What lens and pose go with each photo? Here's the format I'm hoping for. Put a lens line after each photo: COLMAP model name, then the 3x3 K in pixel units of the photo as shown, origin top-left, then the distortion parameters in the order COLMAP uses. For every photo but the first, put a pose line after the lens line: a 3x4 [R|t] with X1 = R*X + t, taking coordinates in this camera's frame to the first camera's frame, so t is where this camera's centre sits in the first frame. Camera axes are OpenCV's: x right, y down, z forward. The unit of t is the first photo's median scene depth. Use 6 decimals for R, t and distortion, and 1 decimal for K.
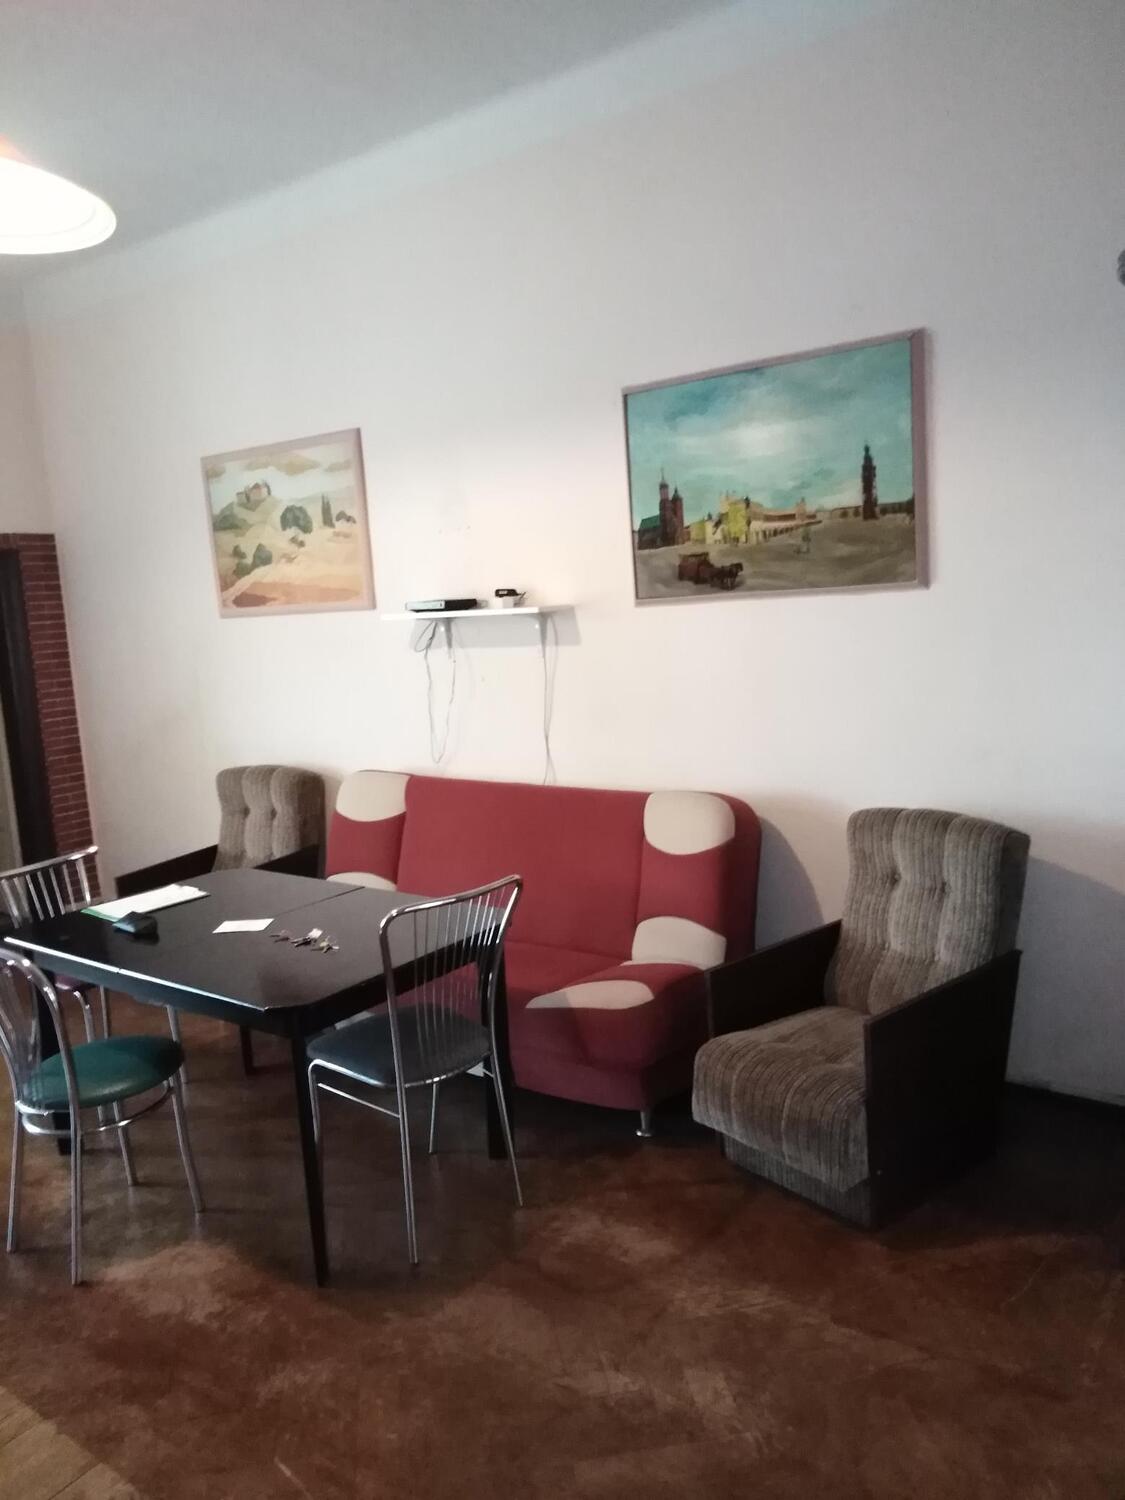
lens RADIAL K [[1117.2, 0, 562.7], [0, 1117.2, 755.6], [0, 0, 1]] dist [0.005425, 0.000510]
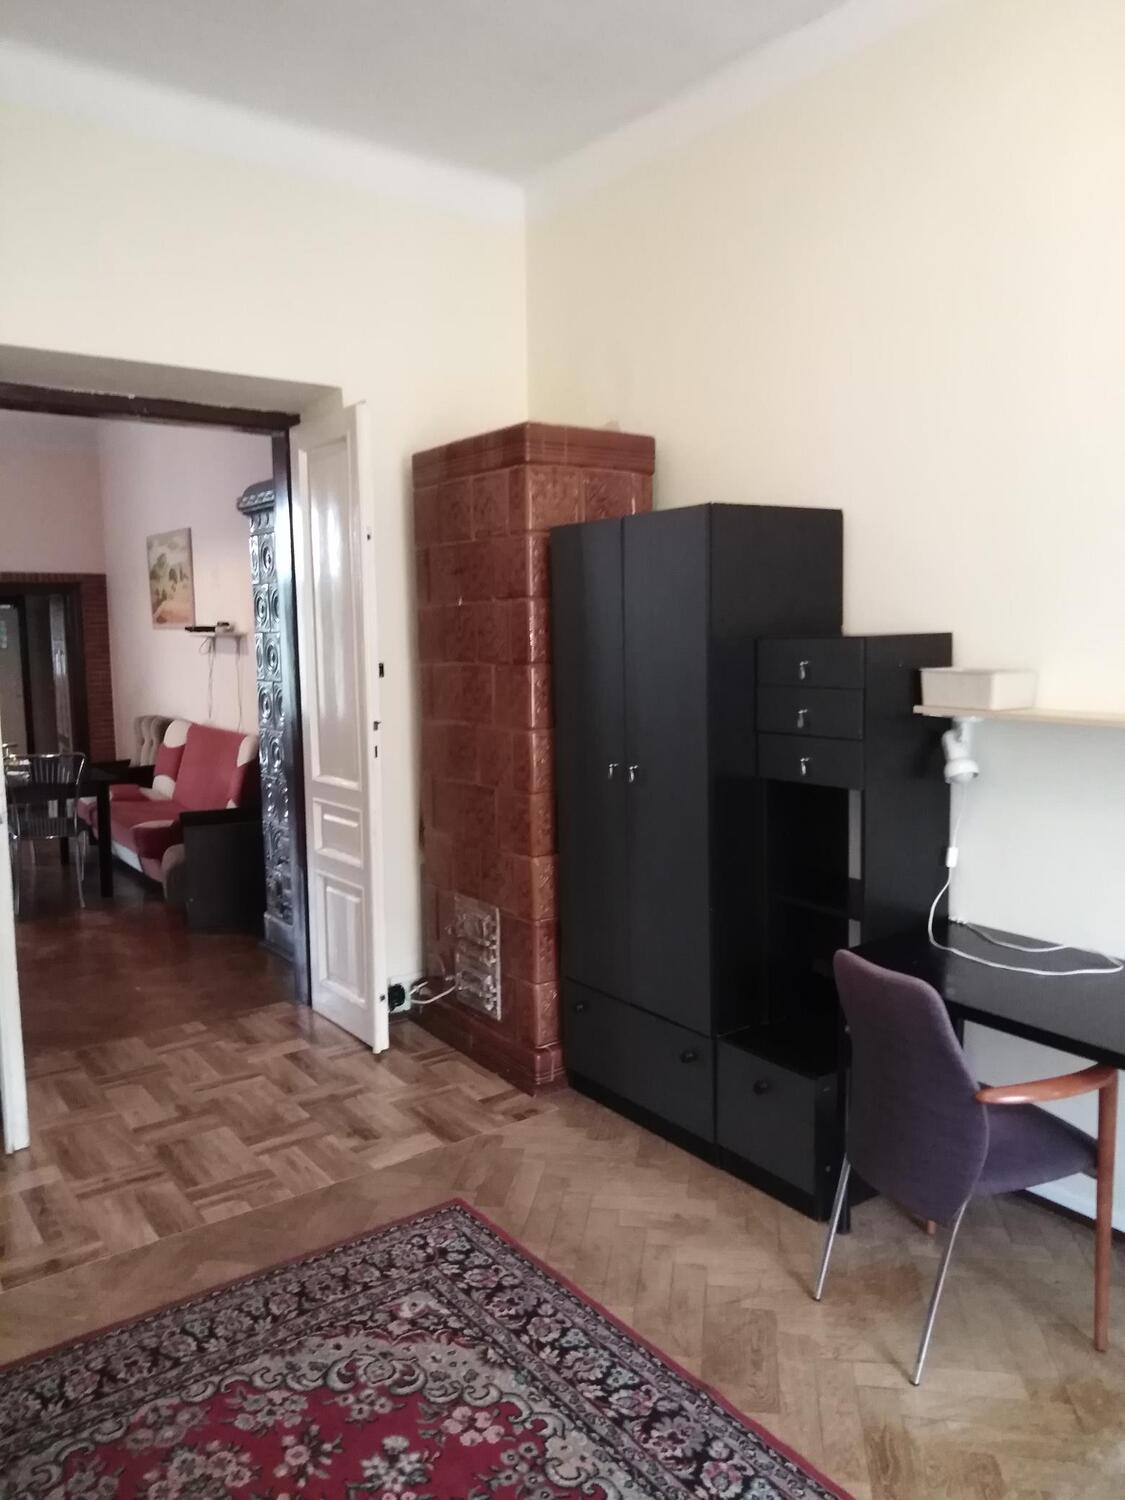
lens RADIAL K [[1117.2, 0, 566.7], [0, 1117.2, 742.4], [0, 0, 1]] dist [0.005425, 0.000510]
pose [[0.951747, 0.090877, -0.293119, 0.881396], [-0.100608, 0.994759, -0.018259, 0.018240], [0.289923, 0.046868, 0.955902, -0.480285]]
